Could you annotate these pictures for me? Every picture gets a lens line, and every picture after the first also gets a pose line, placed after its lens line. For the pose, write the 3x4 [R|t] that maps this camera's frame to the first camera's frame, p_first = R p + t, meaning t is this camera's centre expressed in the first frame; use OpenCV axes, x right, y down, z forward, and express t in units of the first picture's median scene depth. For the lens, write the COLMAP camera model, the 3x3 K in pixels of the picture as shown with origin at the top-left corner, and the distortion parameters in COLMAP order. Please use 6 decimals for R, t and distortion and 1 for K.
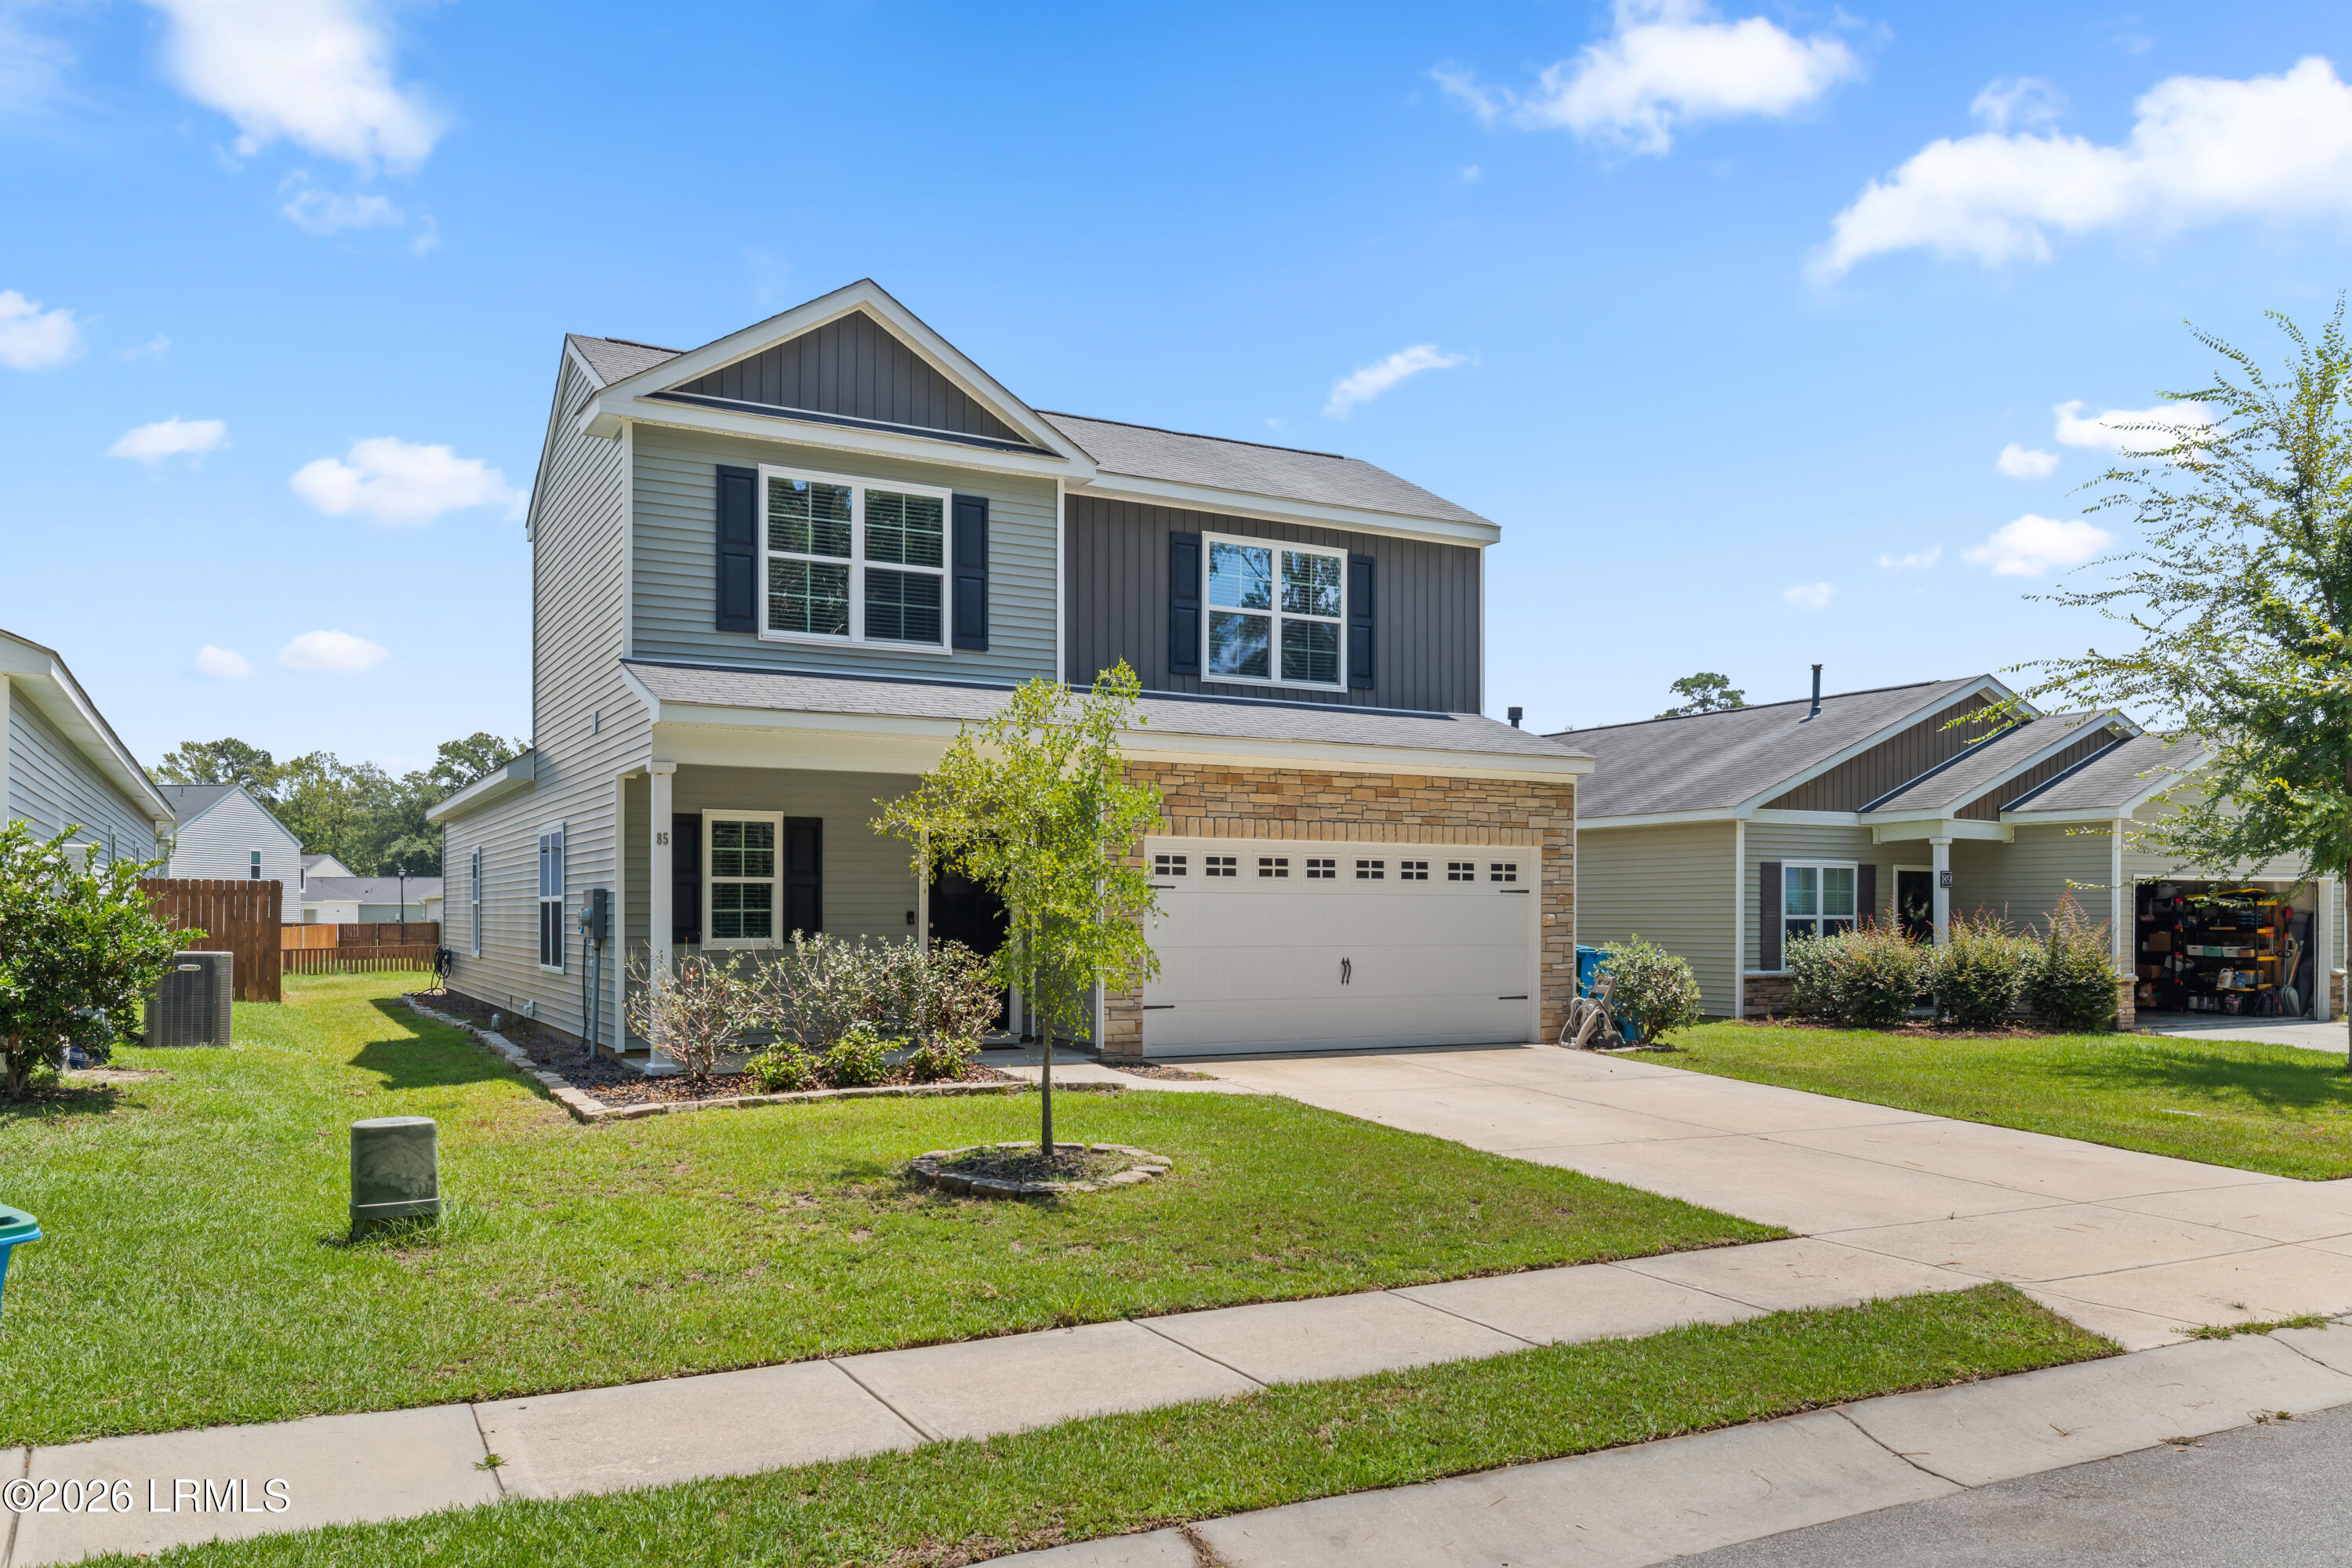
lens RADIAL K [[1696.4, 0, 1174.6], [0, 1696.4, 927.7], [0, 0, 1]] dist [-0.000833, -0.002045]
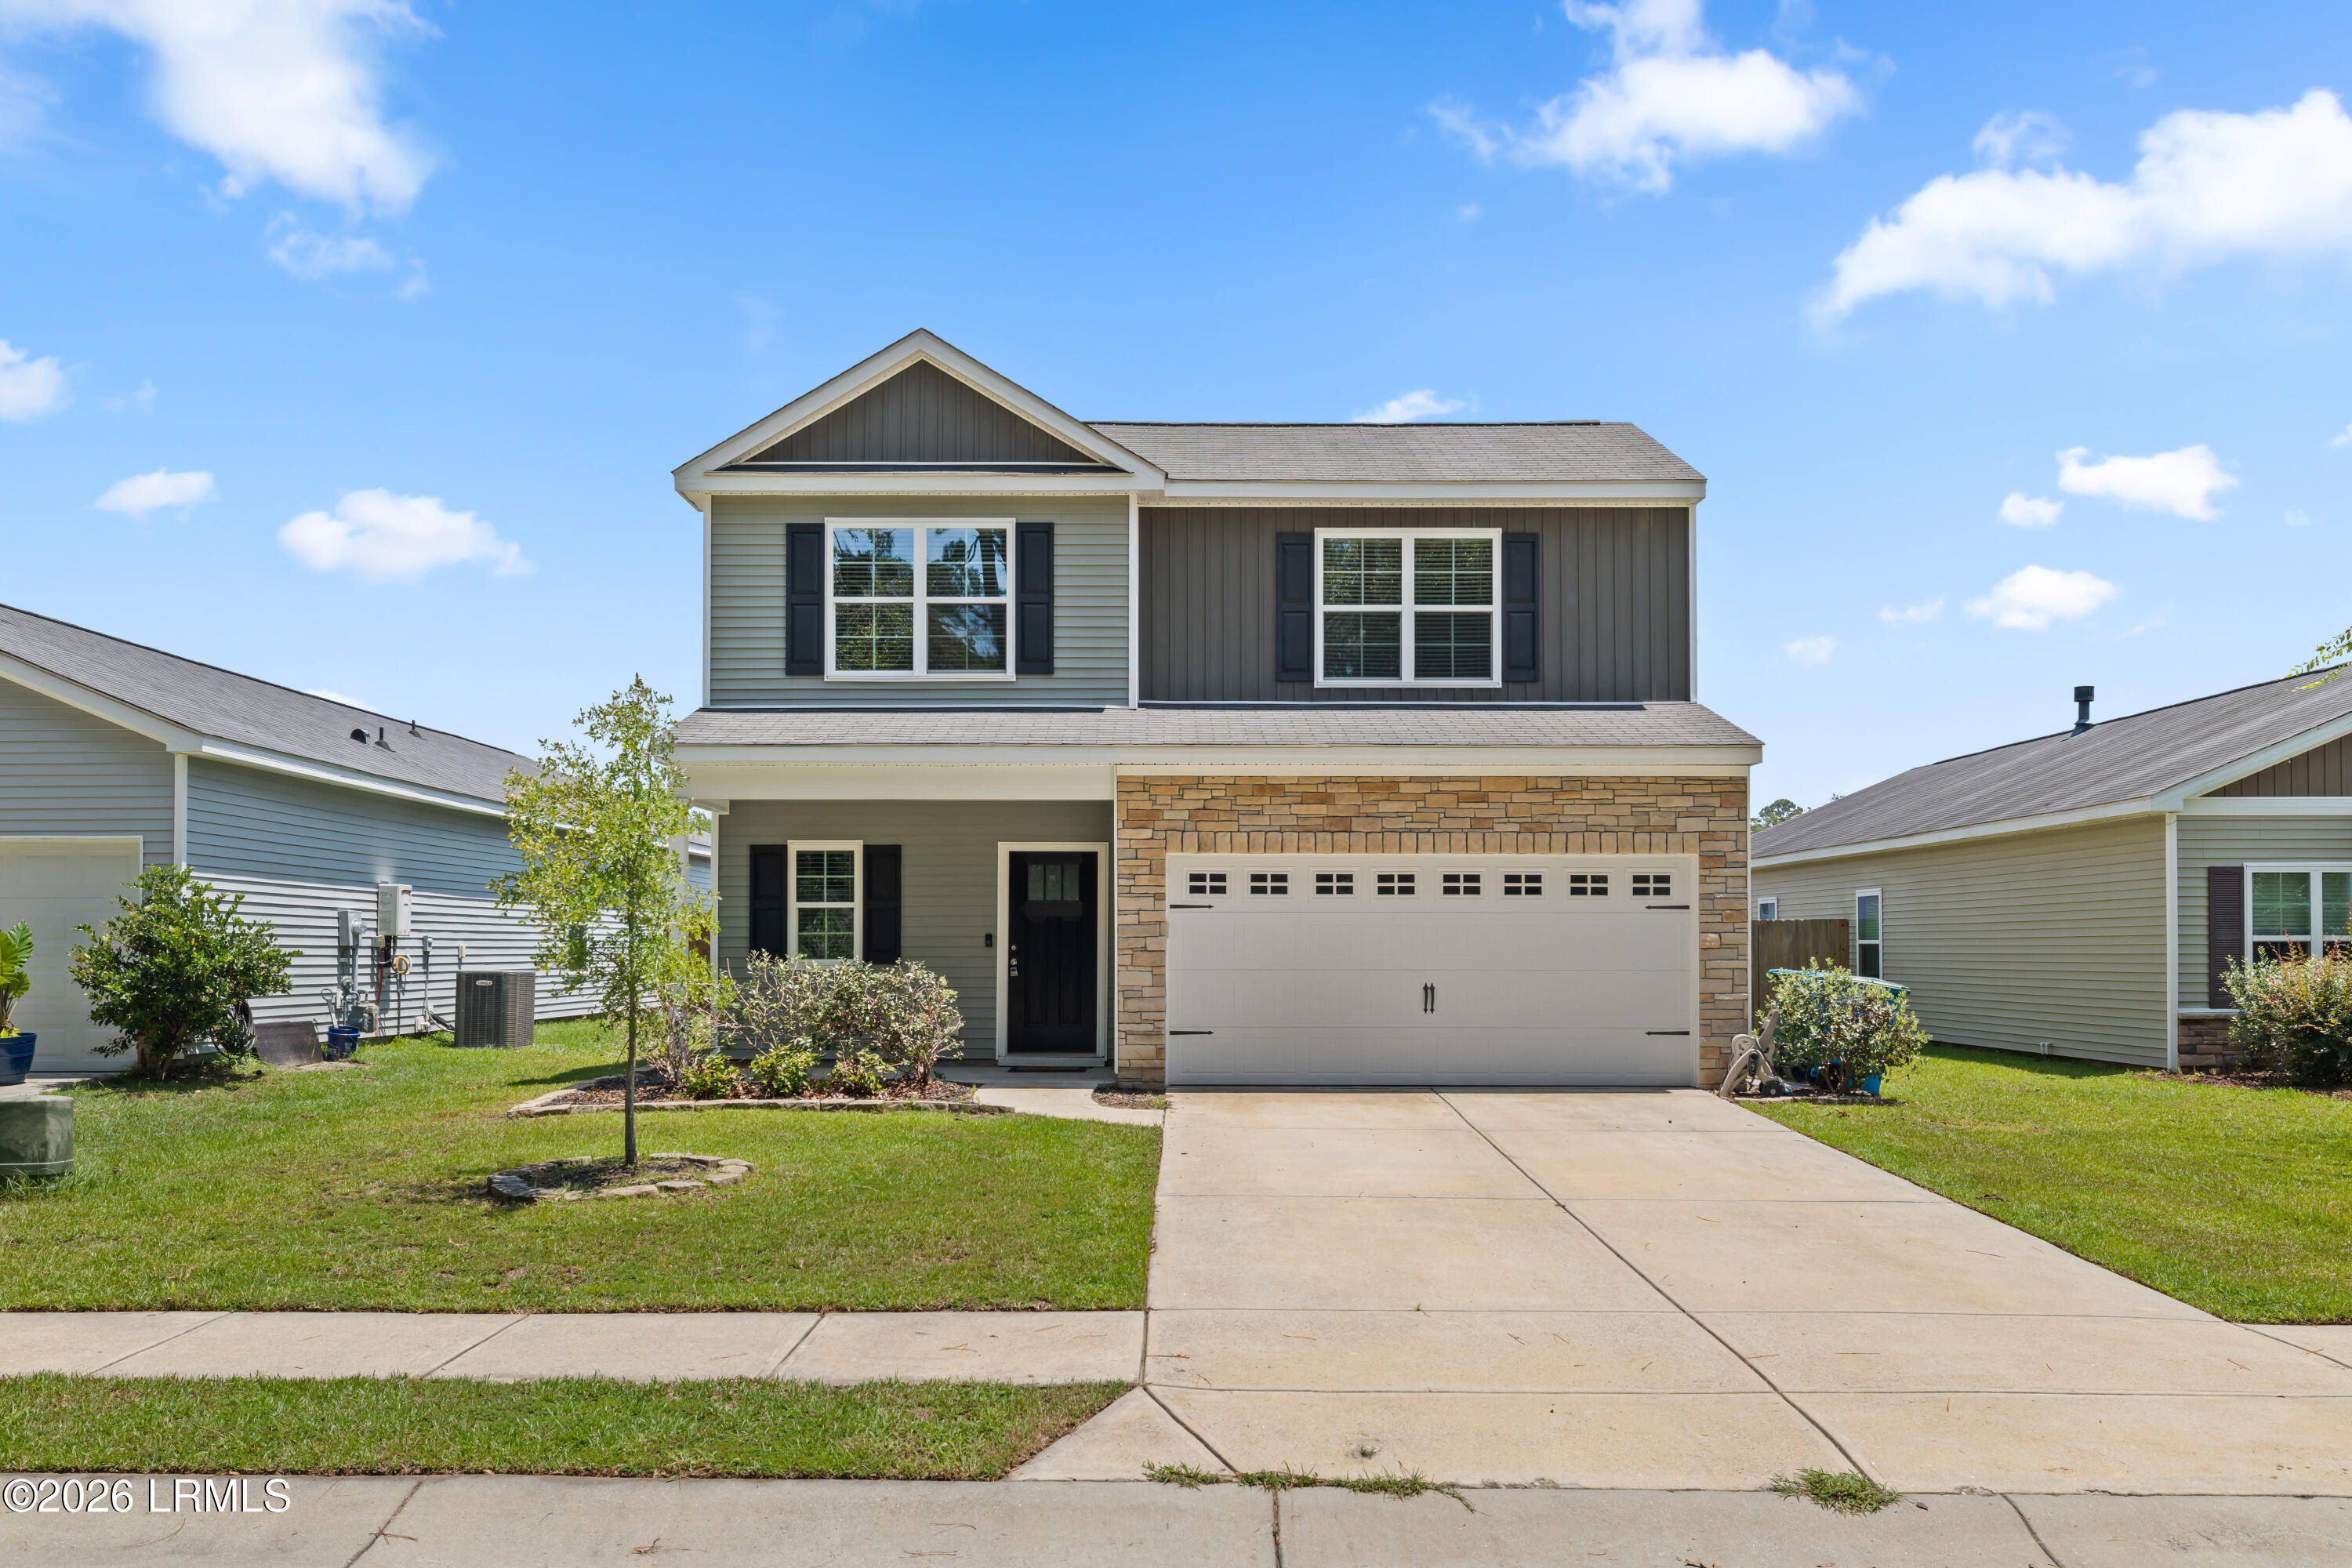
lens RADIAL K [[1696.4, 0, 1174.6], [0, 1696.4, 927.7], [0, 0, 1]] dist [-0.000833, -0.002045]
pose [[0.878915, -0.007763, -0.476915, 0.421294], [-0.001758, 0.999808, -0.019514, 0.006251], [0.476974, 0.017990, 0.878733, 0.151173]]
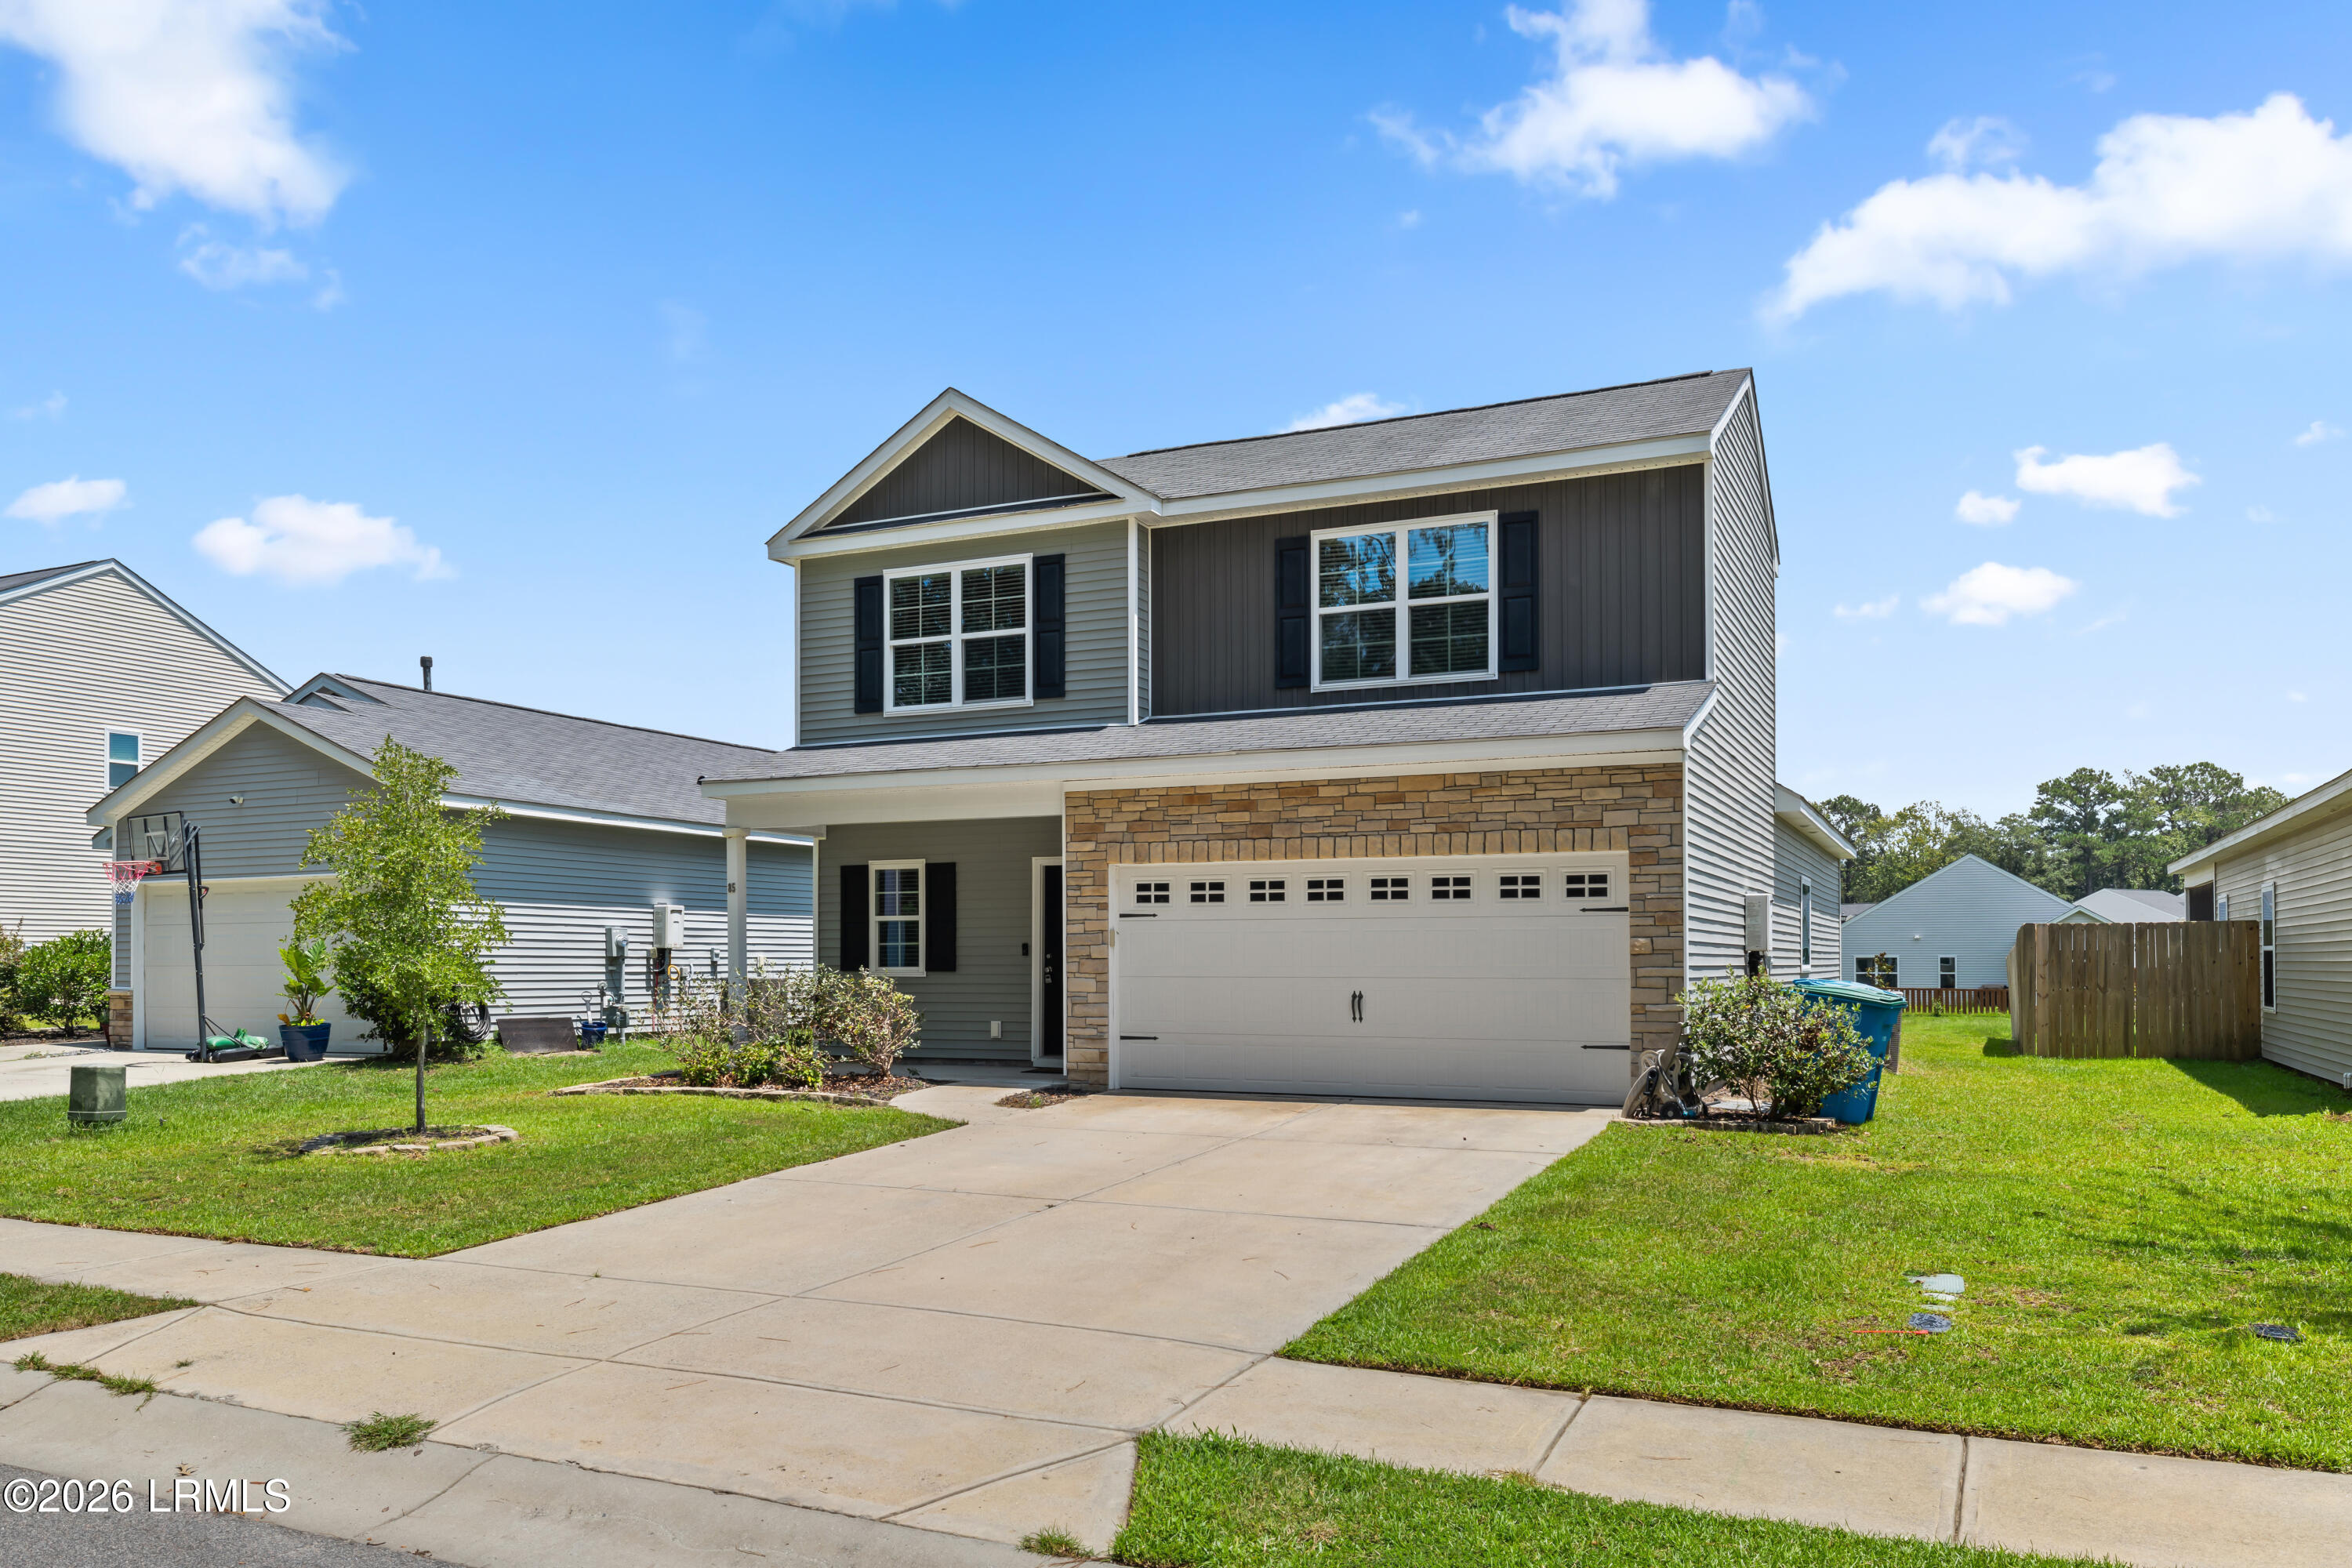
lens RADIAL K [[1706.4, 0, 1181.3], [0, 1706.4, 948.4], [0, 0, 1]] dist [0.000928, -0.002413]
pose [[0.598584, -0.009283, -0.801006, 0.769314], [-0.002988, 0.999900, -0.013821, 0.008316], [0.801054, 0.010666, 0.598497, 0.412758]]
